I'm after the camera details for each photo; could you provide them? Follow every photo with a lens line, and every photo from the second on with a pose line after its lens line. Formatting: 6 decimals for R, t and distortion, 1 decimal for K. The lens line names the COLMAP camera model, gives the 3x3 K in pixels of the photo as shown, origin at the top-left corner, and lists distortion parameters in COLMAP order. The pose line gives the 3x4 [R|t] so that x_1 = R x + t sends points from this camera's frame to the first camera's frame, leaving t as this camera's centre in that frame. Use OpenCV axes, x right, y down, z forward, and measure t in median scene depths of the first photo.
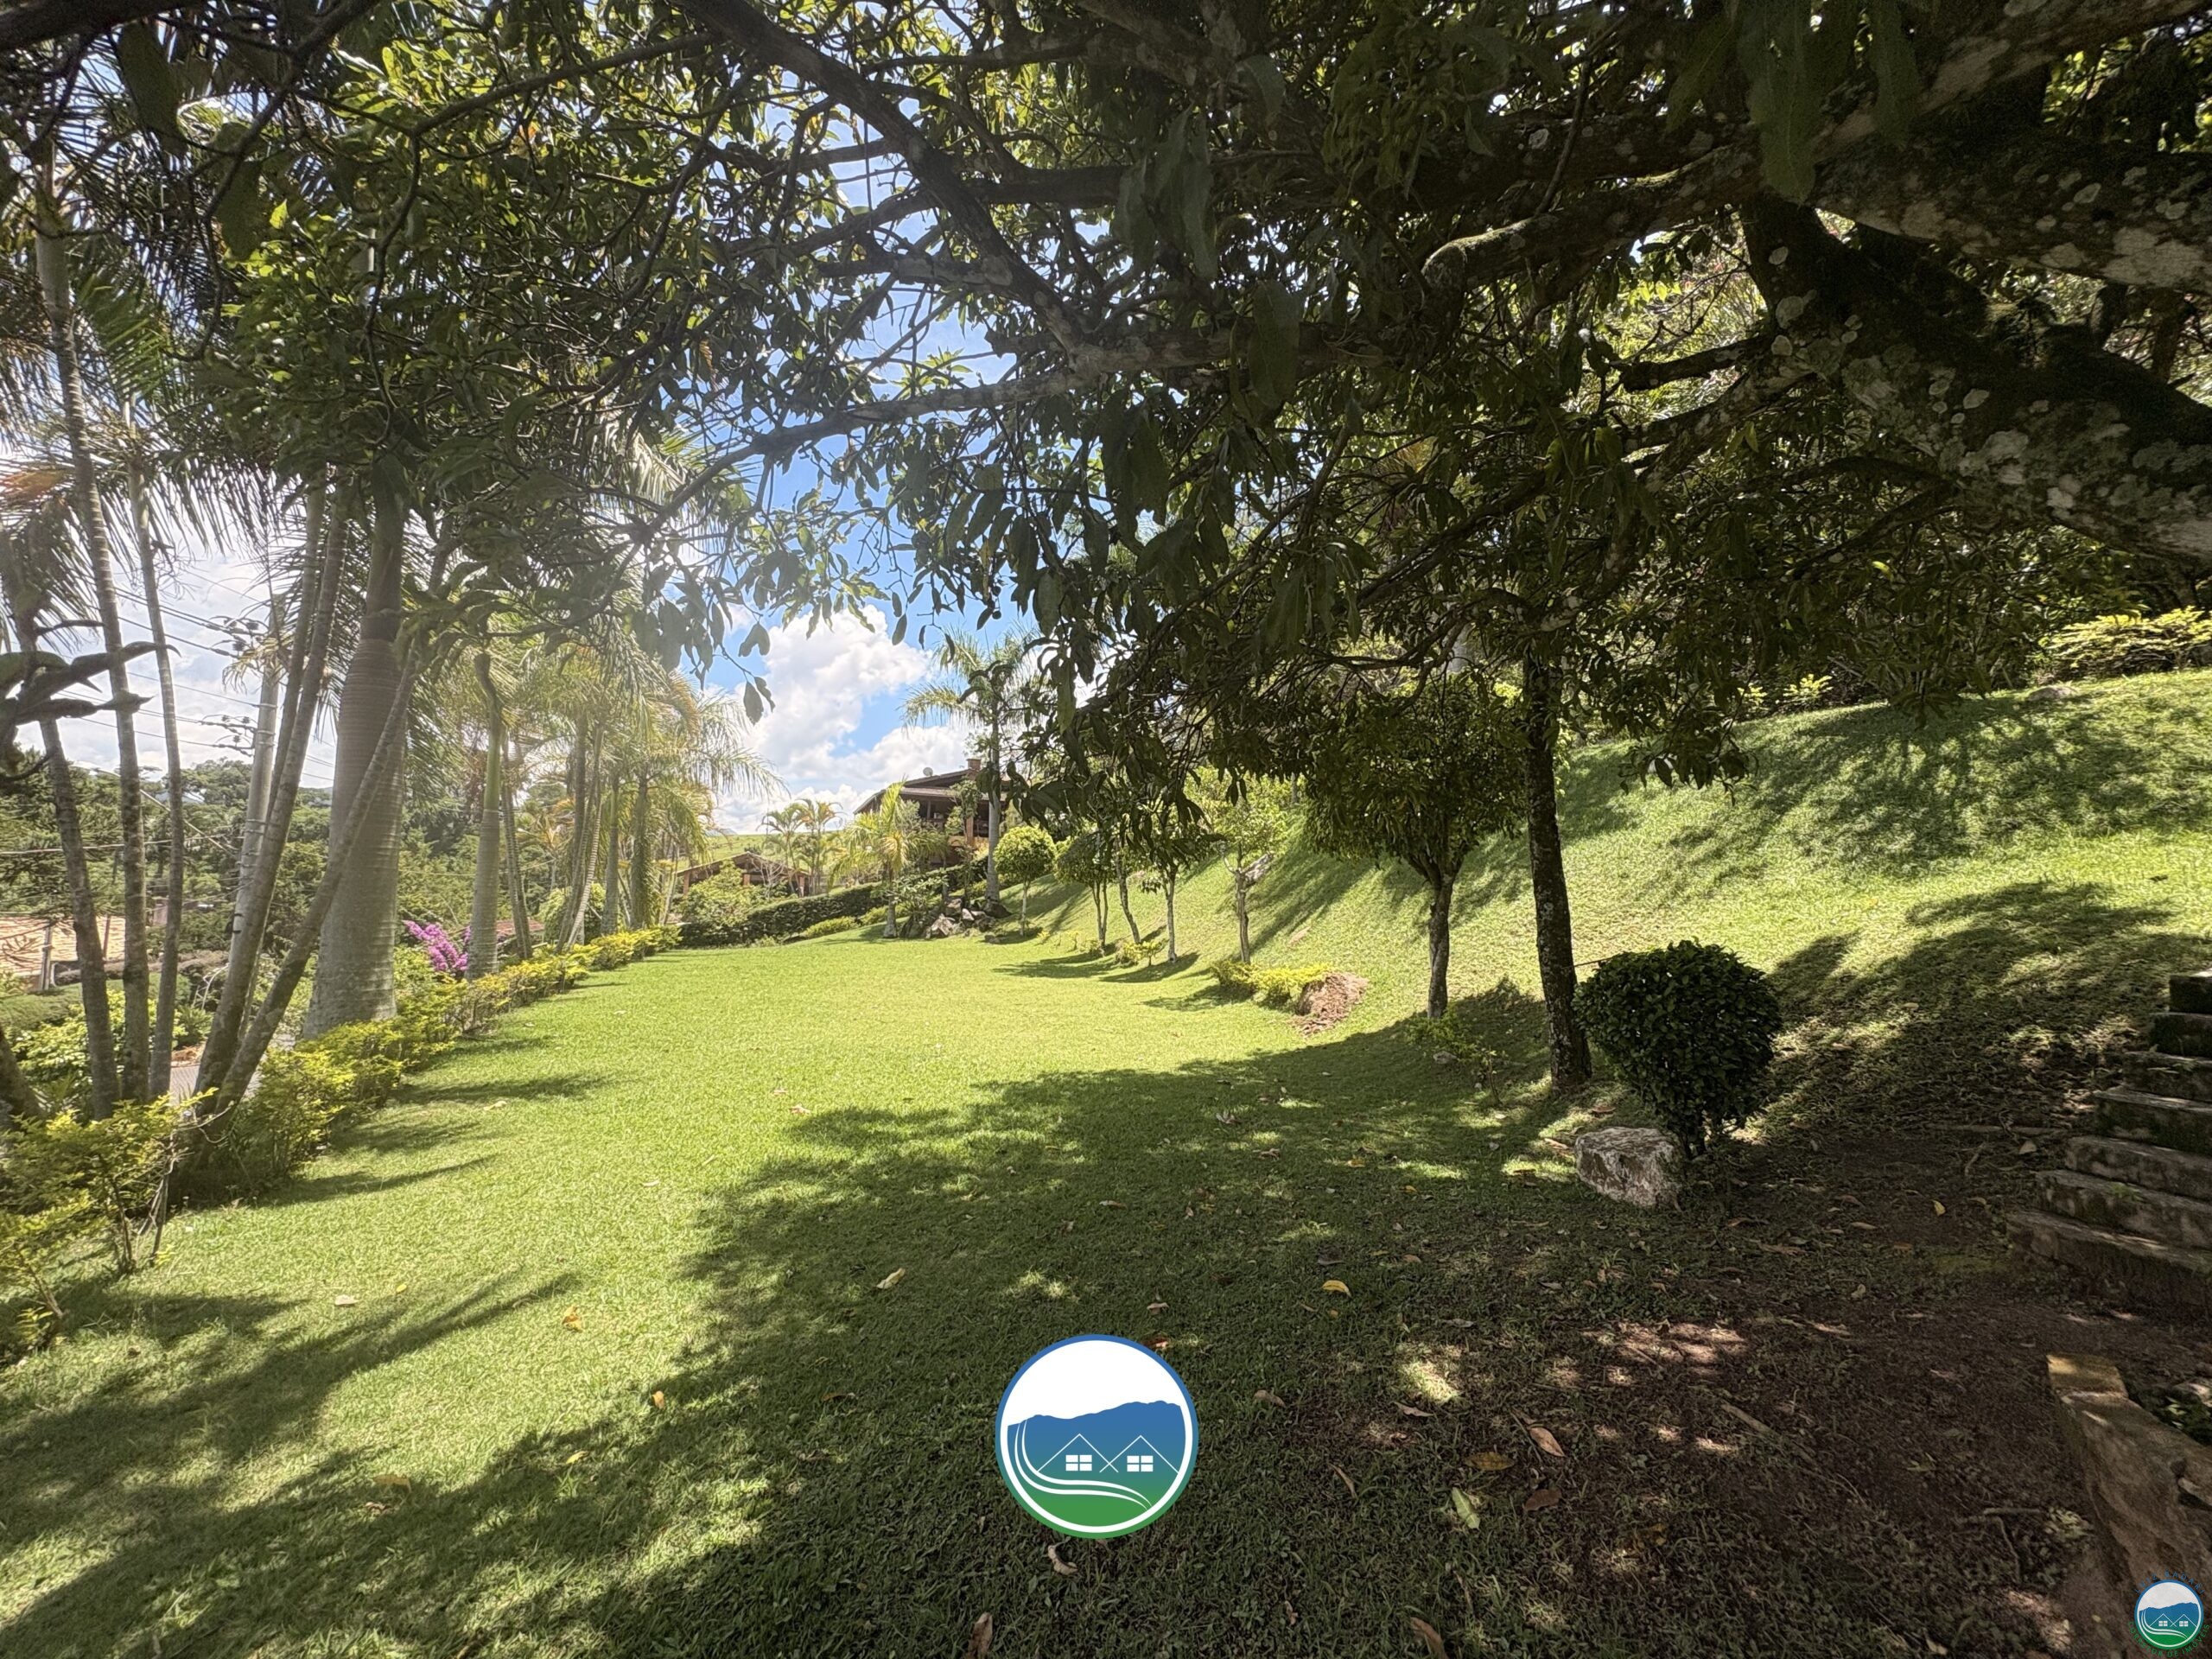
lens RADIAL K [[883.7, 0, 1106.0], [0, 883.7, 829.5], [0, 0, 1]] dist [-0.001172, 0.000171]
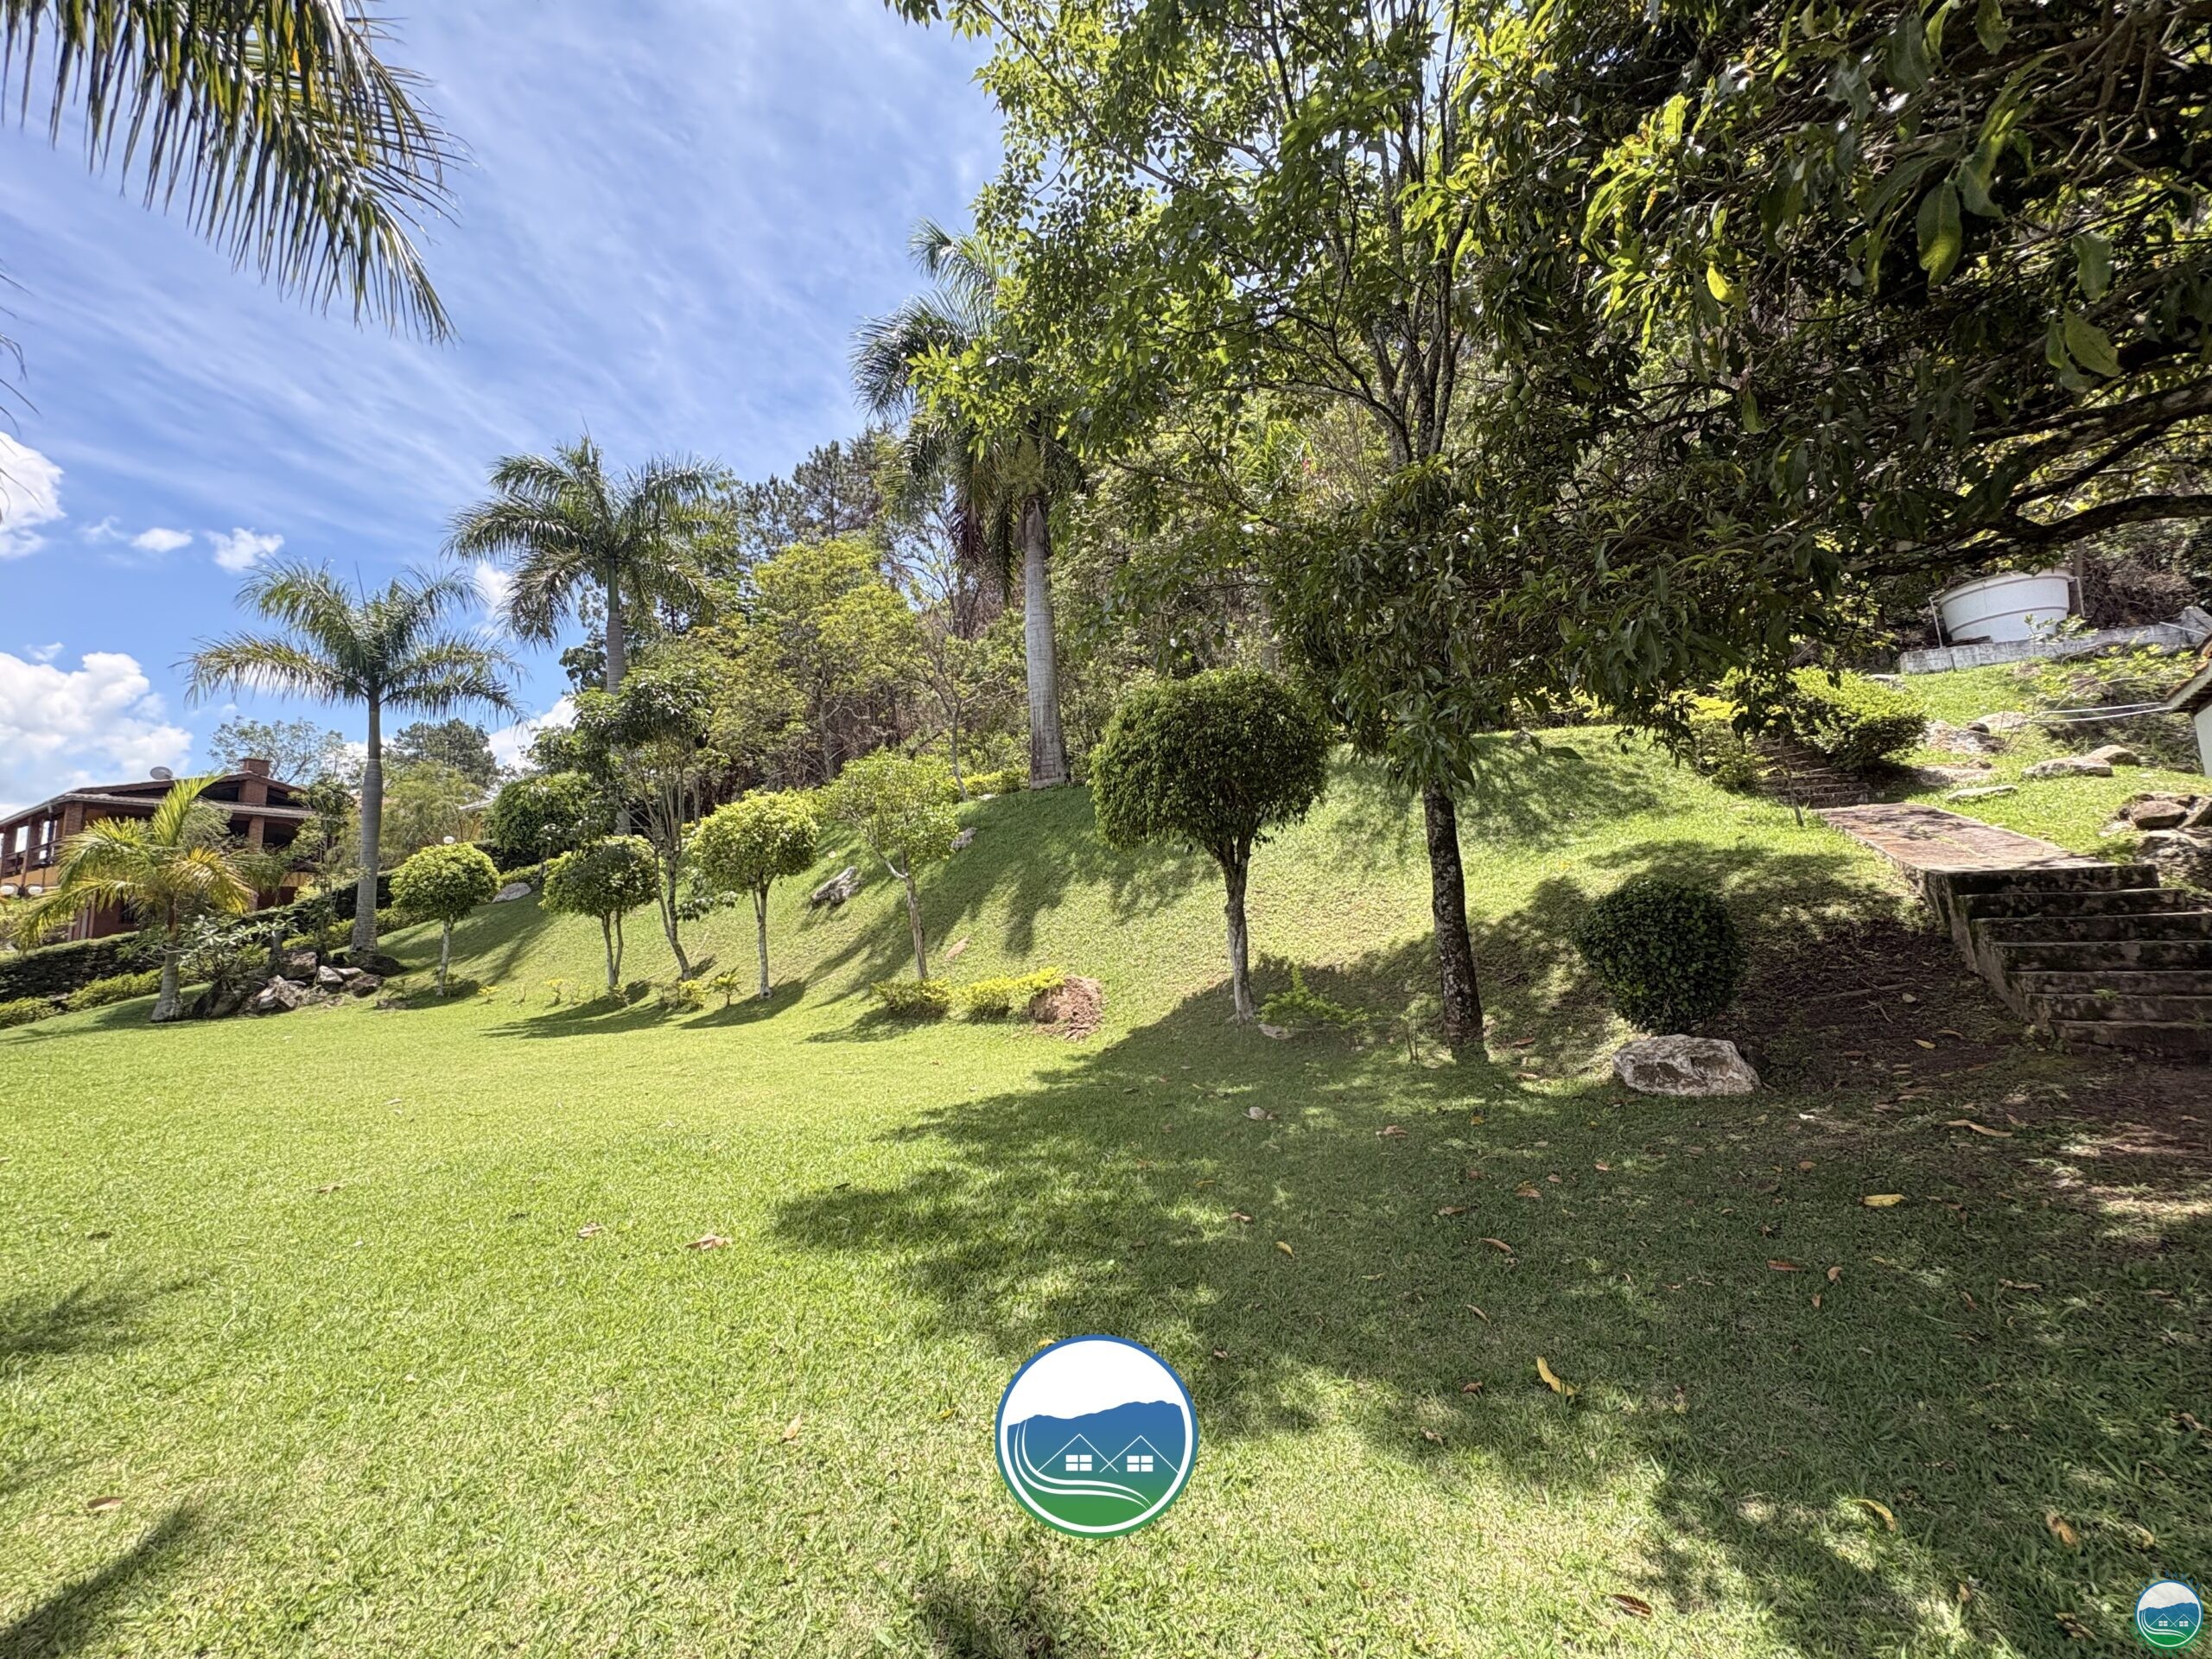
lens RADIAL K [[883.7, 0, 1106.0], [0, 883.7, 829.5], [0, 0, 1]] dist [-0.001172, 0.000171]
pose [[0.785552, 0.026037, 0.618248, -0.174923], [0.004840, 0.998825, -0.048215, 0.032844], [-0.618777, 0.040868, 0.784503, 0.143572]]
